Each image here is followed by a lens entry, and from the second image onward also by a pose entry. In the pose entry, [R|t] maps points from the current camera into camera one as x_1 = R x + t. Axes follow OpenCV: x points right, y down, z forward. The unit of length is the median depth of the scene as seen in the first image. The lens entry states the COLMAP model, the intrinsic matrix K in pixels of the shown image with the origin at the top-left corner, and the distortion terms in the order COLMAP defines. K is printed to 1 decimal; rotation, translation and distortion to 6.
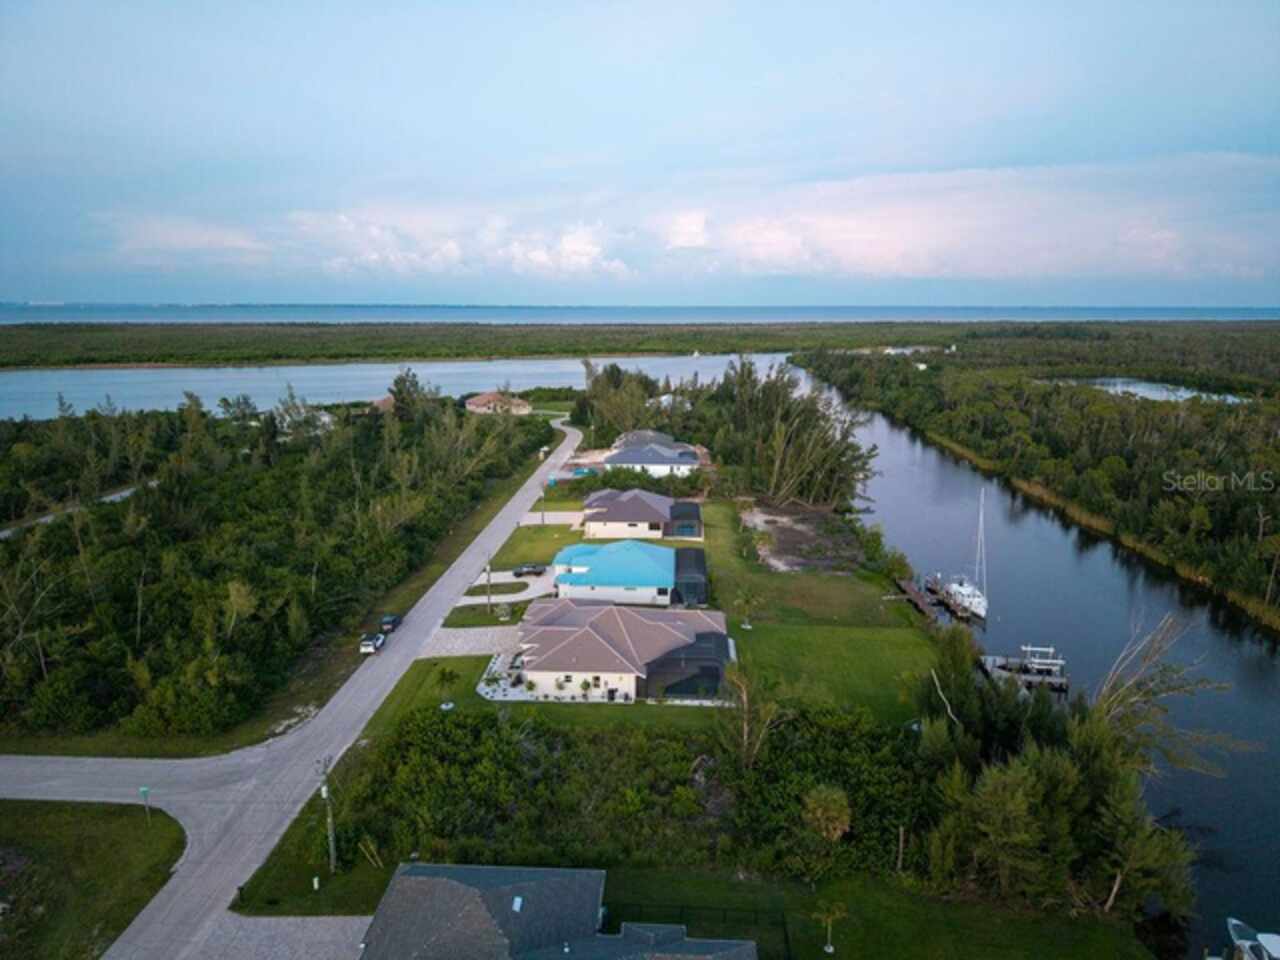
lens RADIAL K [[852.9, 0, 635.1], [0, 852.9, 483.9], [0, 0, 1]] dist [0.025001, -0.028209]
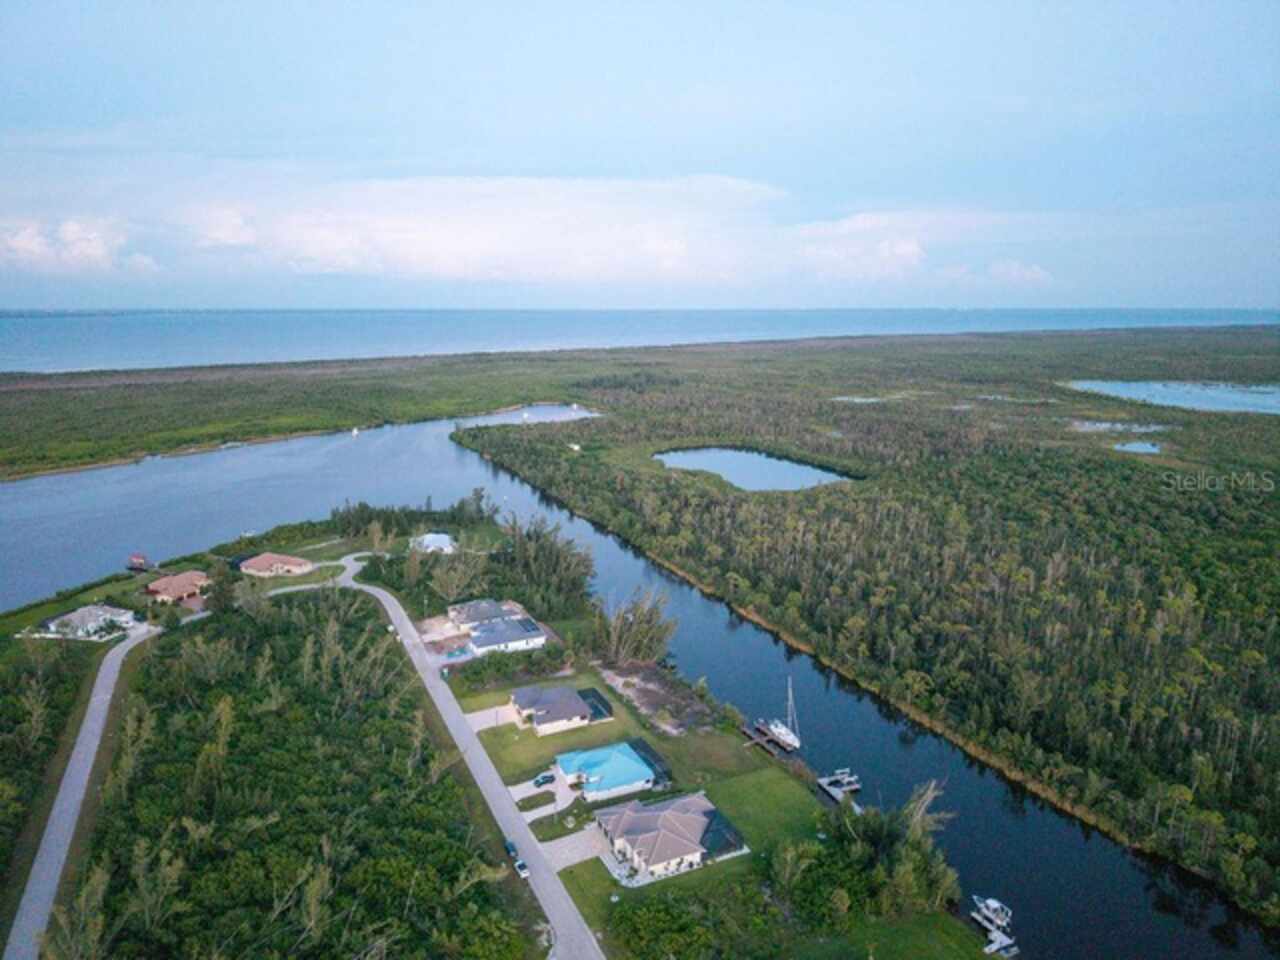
lens RADIAL K [[852.9, 0, 635.1], [0, 852.9, 483.9], [0, 0, 1]] dist [0.025001, -0.028209]
pose [[0.882279, -0.100207, 0.459937, -0.836144], [0.100553, 0.994647, 0.023819, -0.588870], [-0.459862, 0.025233, 0.887632, -0.588775]]
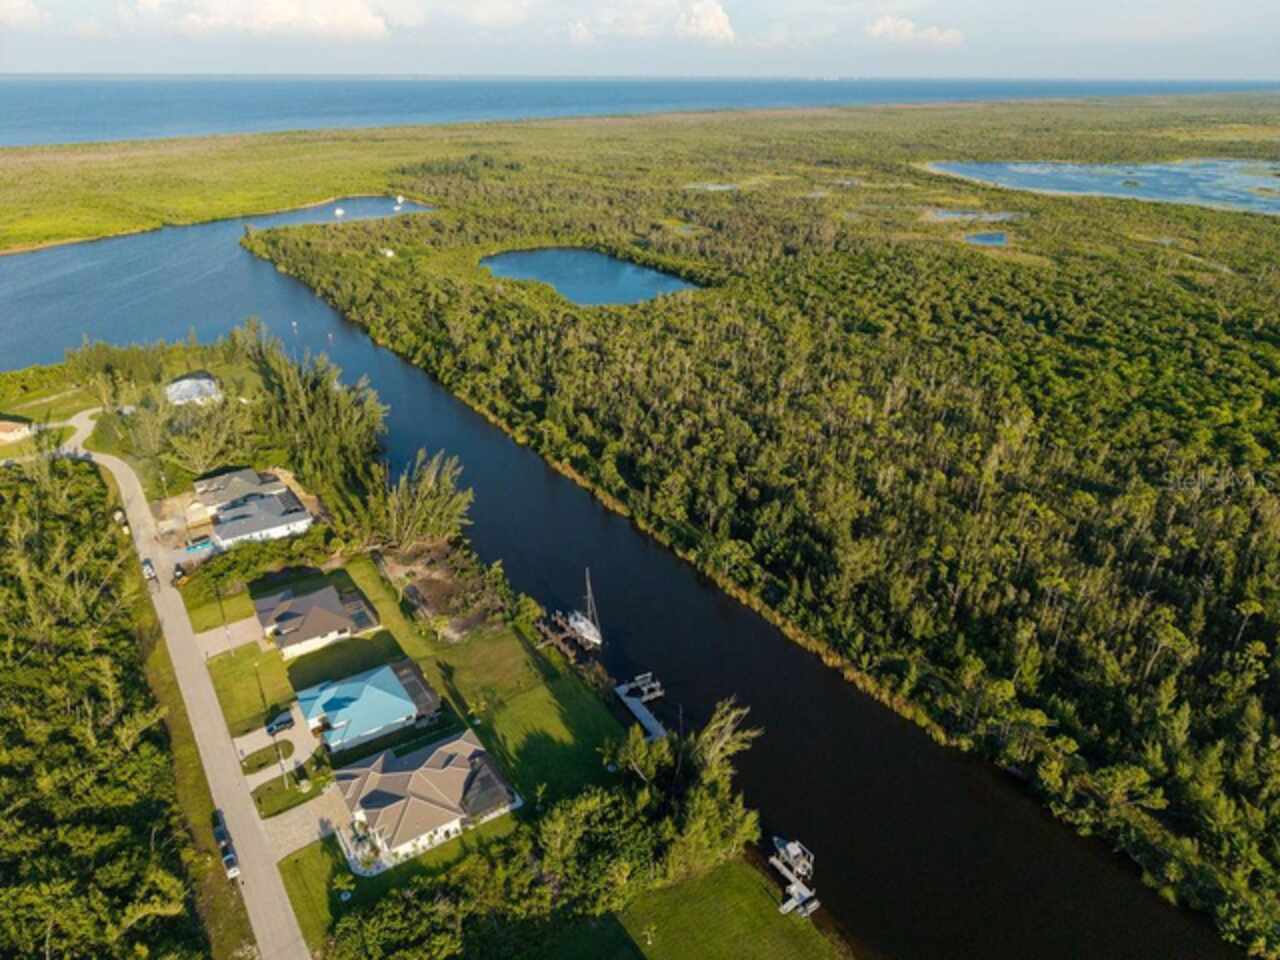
lens RADIAL K [[852.9, 0, 635.1], [0, 852.9, 483.9], [0, 0, 1]] dist [0.025001, -0.028209]
pose [[0.797831, -0.261339, 0.543293, -0.394662], [0.122475, 0.952629, 0.278384, -0.685375], [-0.590310, -0.155564, 0.792045, -0.311672]]
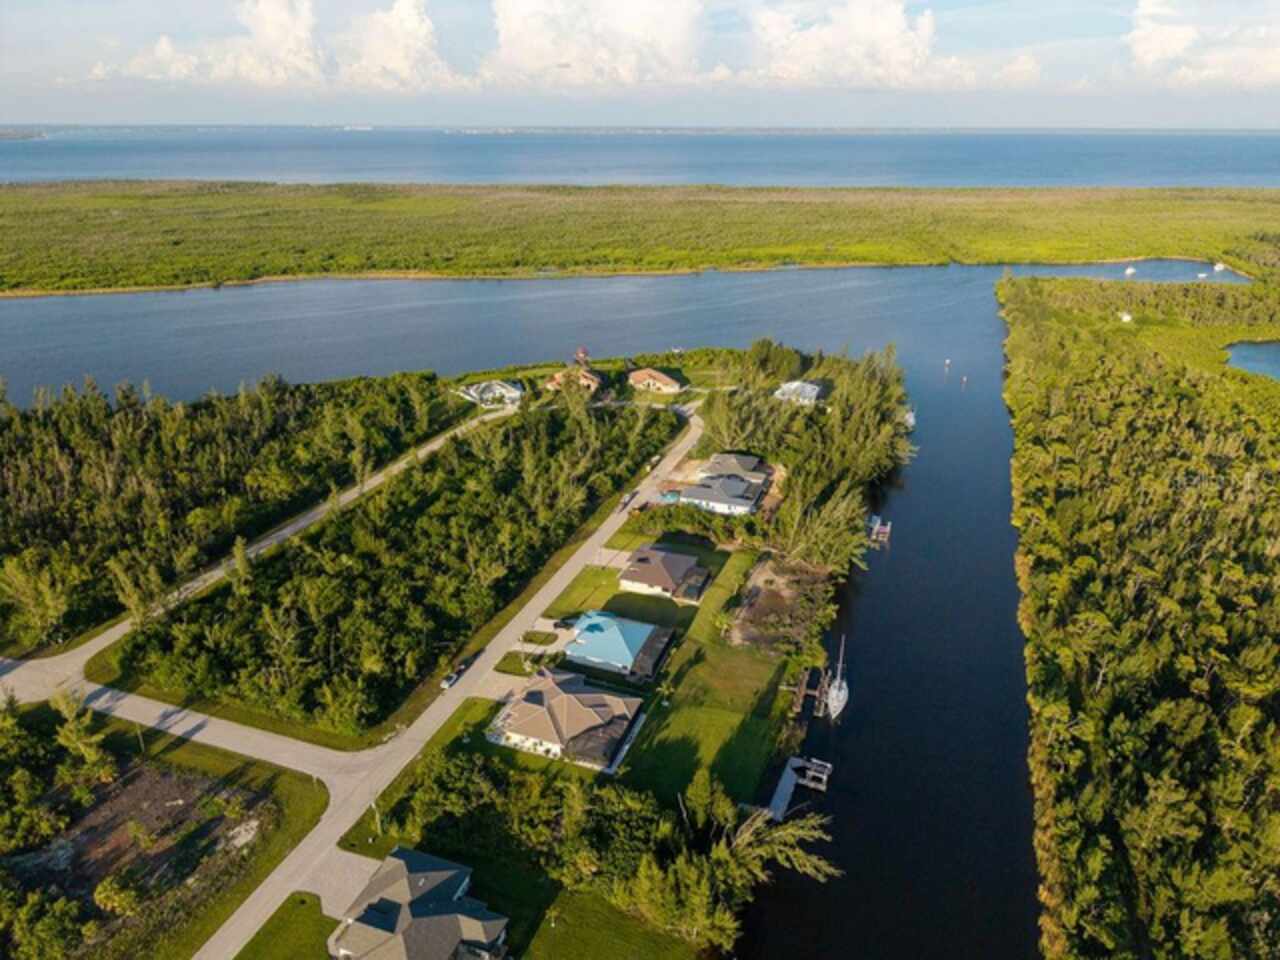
lens RADIAL K [[852.9, 0, 635.1], [0, 852.9, 483.9], [0, 0, 1]] dist [0.025001, -0.028209]
pose [[0.955109, 0.114789, -0.273111, 0.530825], [-0.060764, 0.978188, 0.198636, -0.624998], [0.289955, -0.173123, 0.941251, -0.519706]]
